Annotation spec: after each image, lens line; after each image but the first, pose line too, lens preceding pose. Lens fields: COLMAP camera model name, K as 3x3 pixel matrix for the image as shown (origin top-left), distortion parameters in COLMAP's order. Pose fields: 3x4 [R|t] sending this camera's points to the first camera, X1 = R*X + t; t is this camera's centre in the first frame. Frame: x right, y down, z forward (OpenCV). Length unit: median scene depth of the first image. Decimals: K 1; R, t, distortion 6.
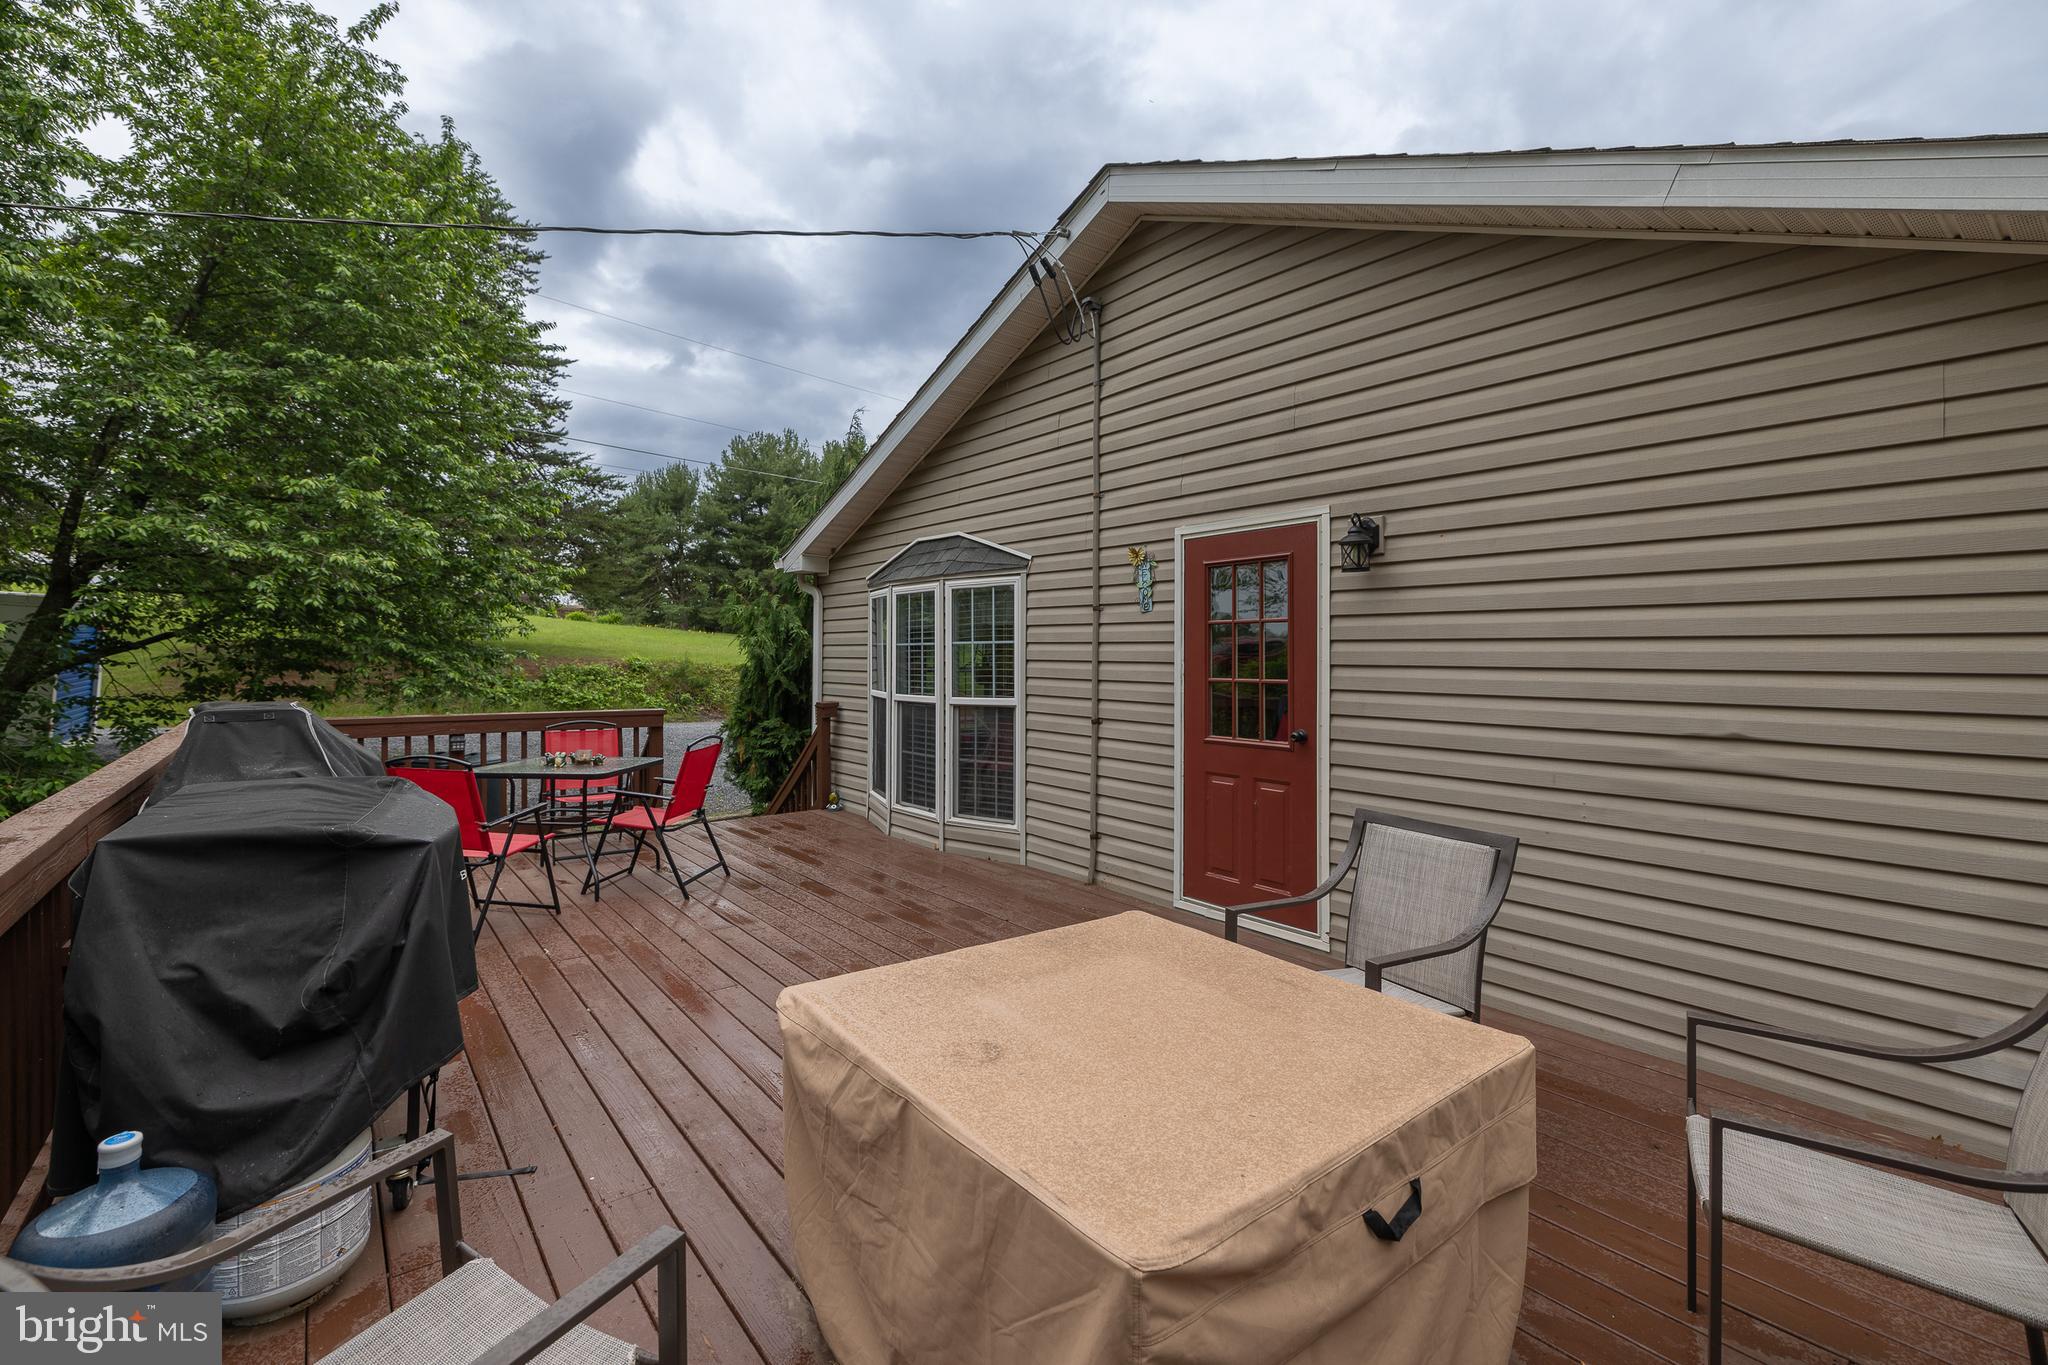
lens RADIAL K [[888.0, 0, 1026.9], [0, 888.0, 639.5], [0, 0, 1]] dist [-0.000323, -0.000065]
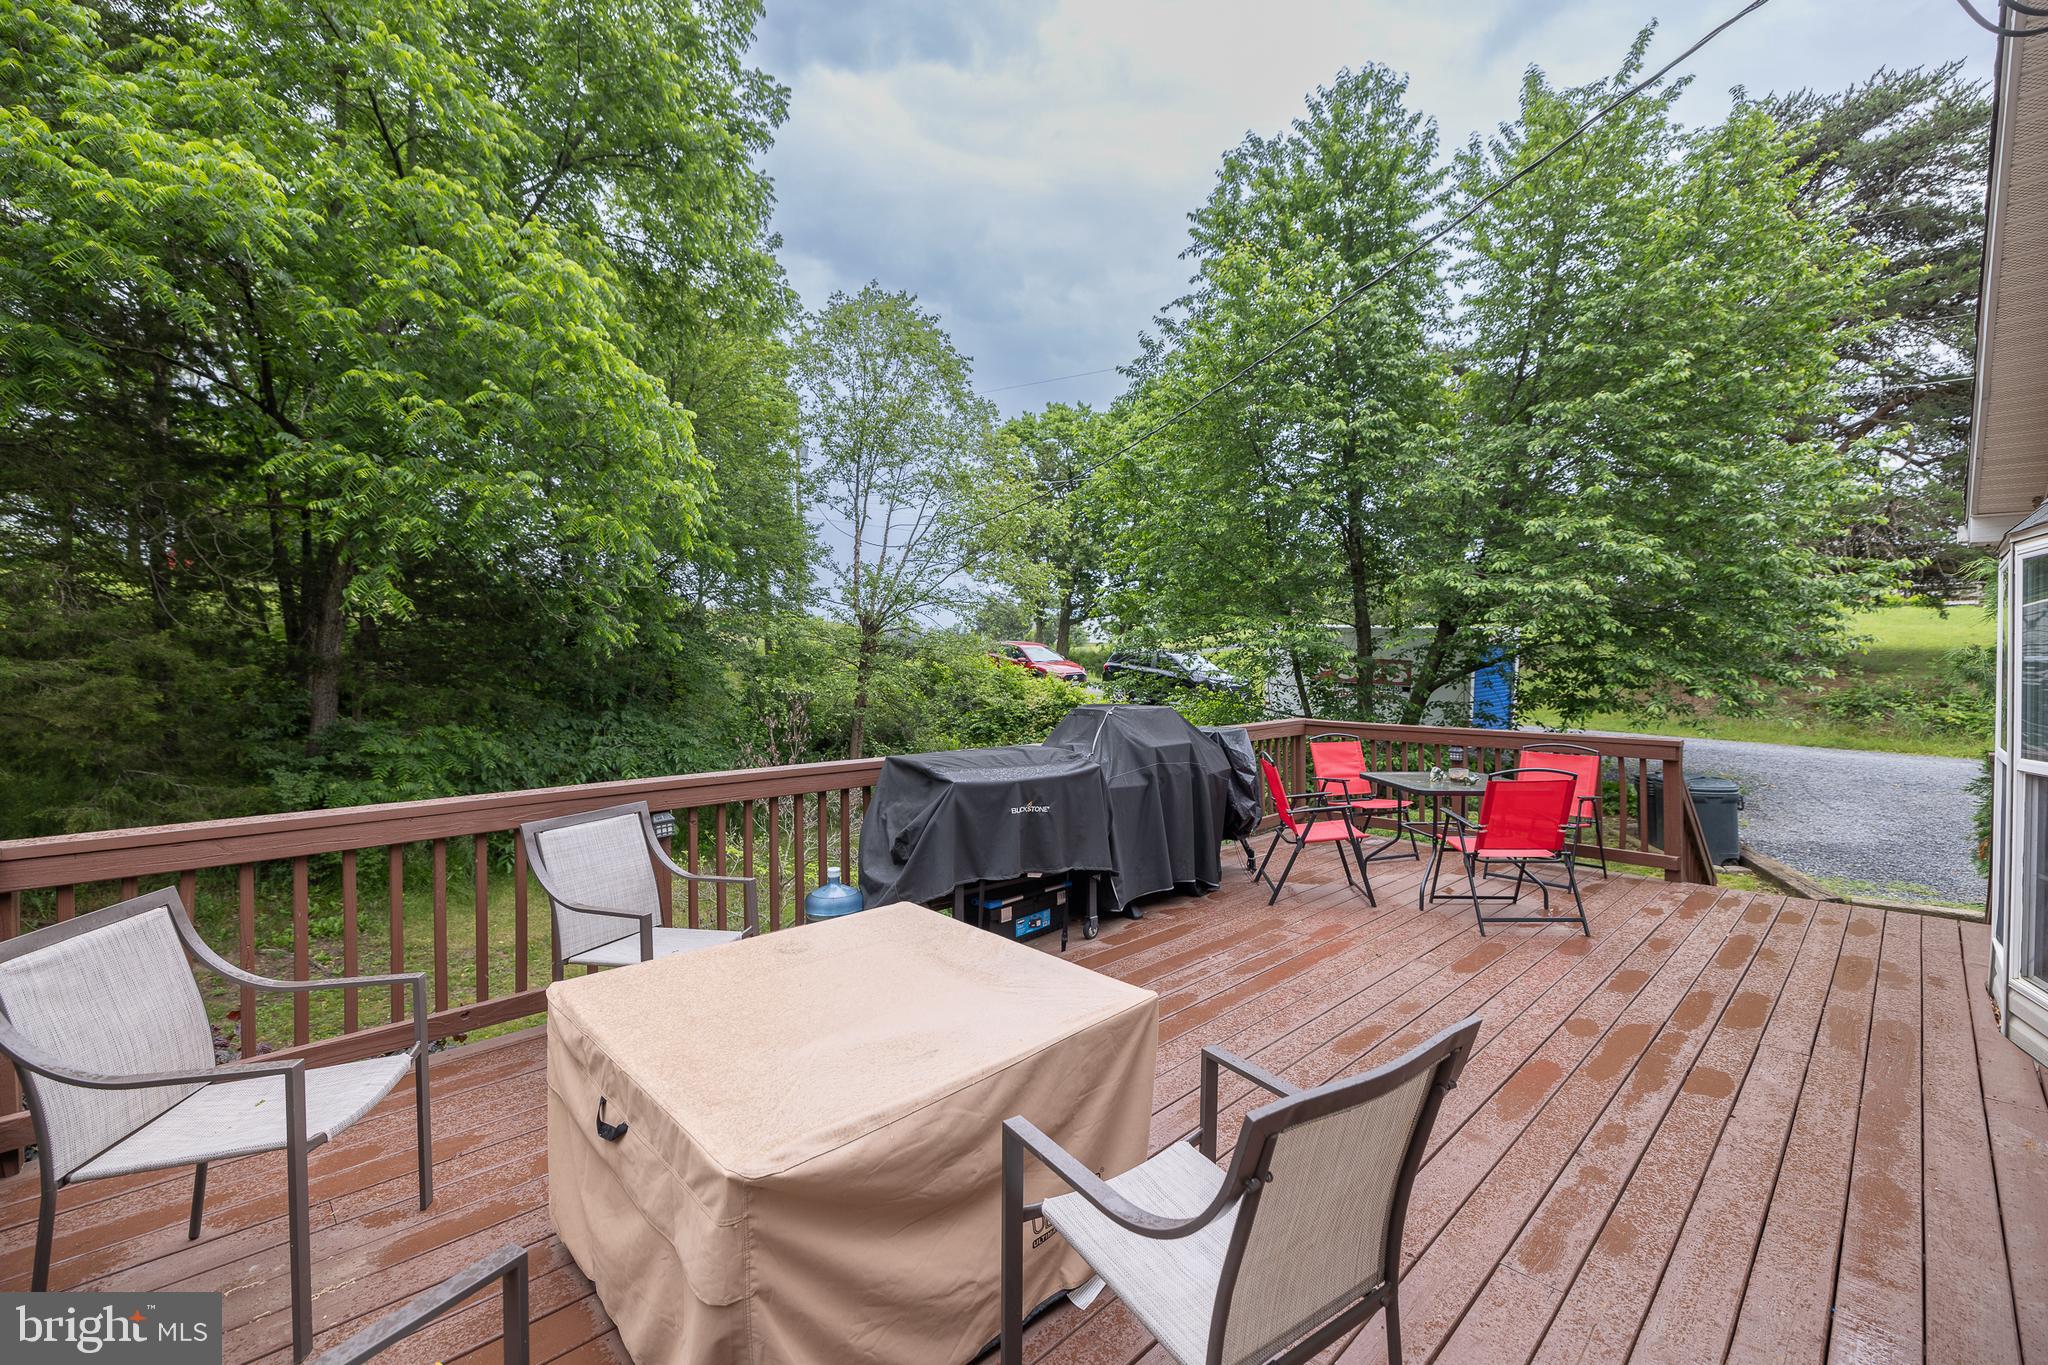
lens RADIAL K [[881.0, 0, 1024.0], [0, 881.0, 682.5], [0, 0, 1]] dist [-0.001679, -0.000070]
pose [[0.100769, 0.017893, -0.994749, 0.606089], [0.014575, 0.999704, 0.019458, -0.003221], [0.994803, -0.016459, 0.100478, 0.517954]]
